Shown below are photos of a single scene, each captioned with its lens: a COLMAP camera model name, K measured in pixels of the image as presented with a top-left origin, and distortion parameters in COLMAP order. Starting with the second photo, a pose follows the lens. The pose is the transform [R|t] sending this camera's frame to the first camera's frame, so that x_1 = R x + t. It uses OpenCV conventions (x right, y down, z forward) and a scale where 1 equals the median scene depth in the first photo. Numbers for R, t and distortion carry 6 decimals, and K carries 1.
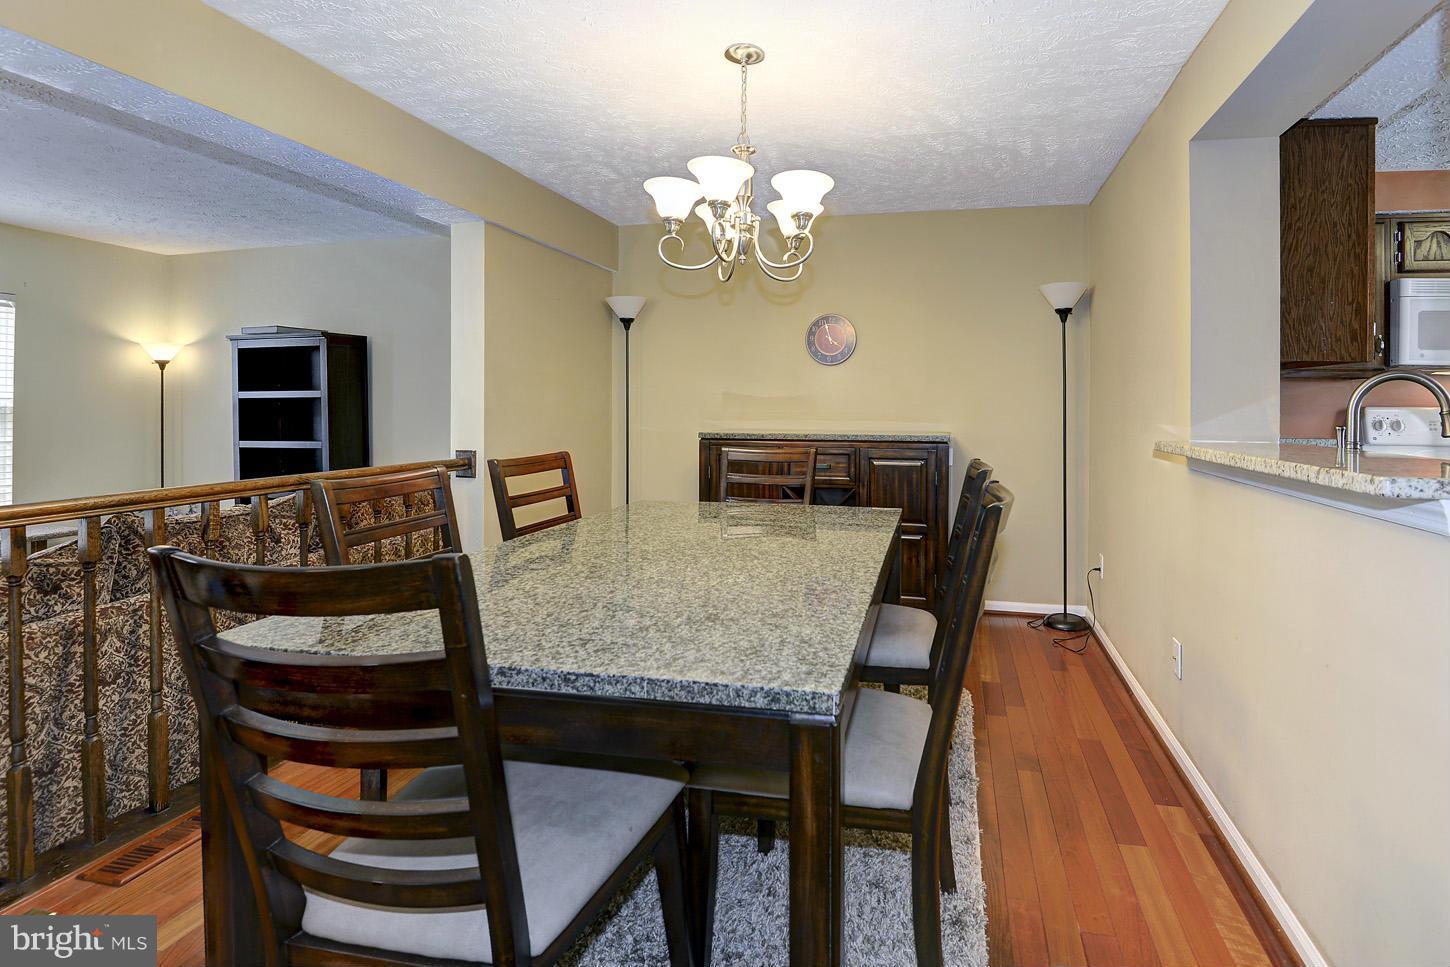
lens RADIAL K [[773.5, 0, 708.5], [0, 773.5, 427.9], [0, 0, 1]] dist [0.001086, -0.035541]
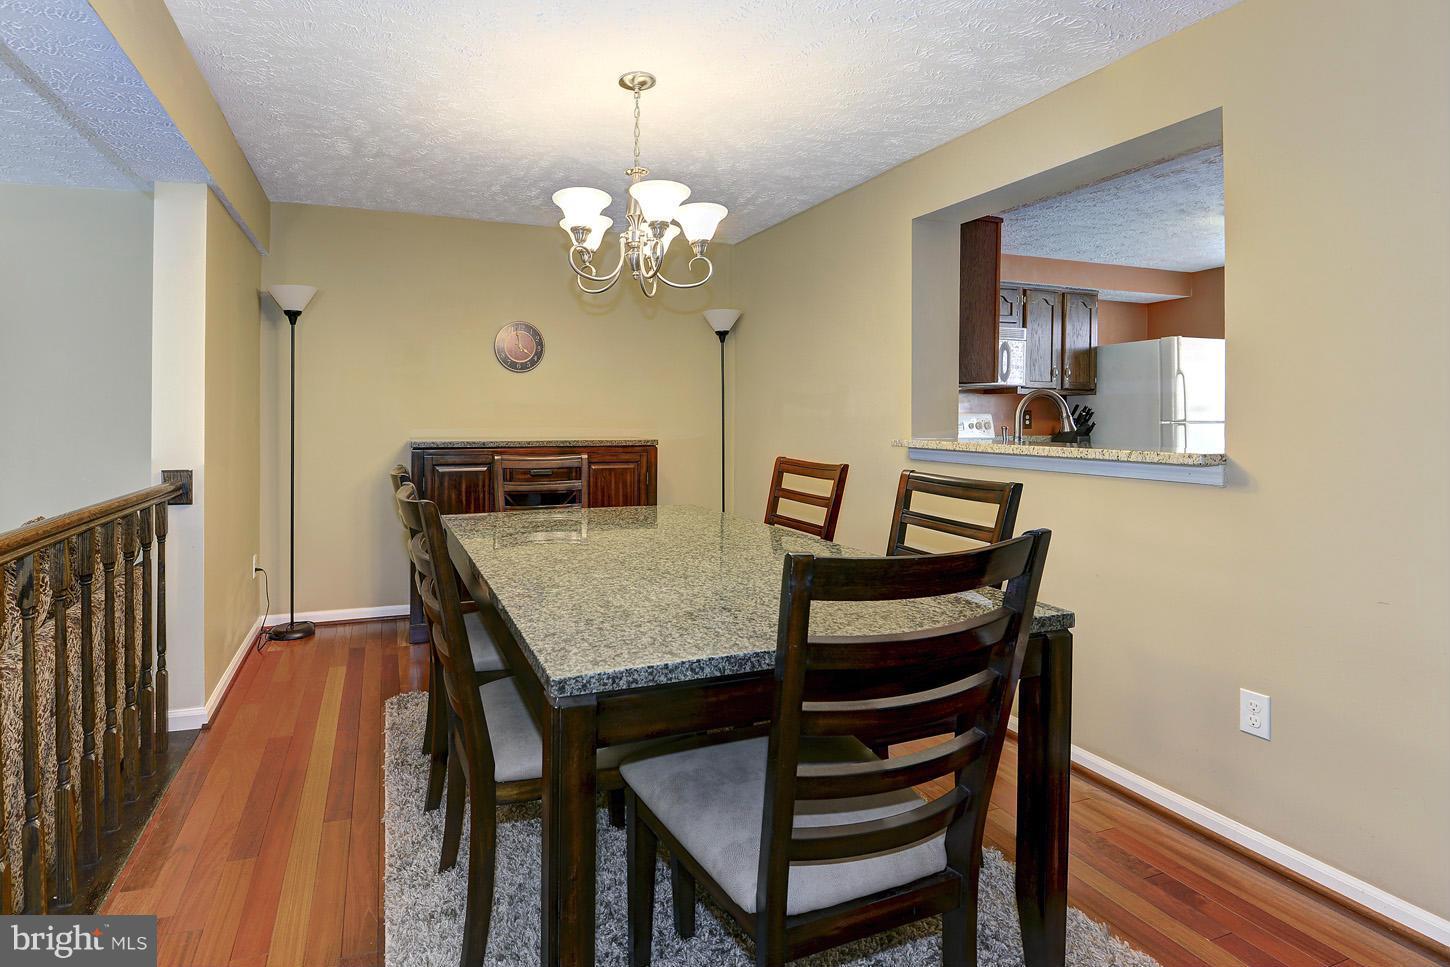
lens RADIAL K [[773.5, 0, 708.5], [0, 773.5, 427.9], [0, 0, 1]] dist [0.001086, -0.035541]
pose [[0.827622, -0.008549, 0.561221, -0.356731], [0.014338, 0.999880, -0.005913, 0.000812], [-0.561103, 0.012941, 0.827645, 0.054124]]
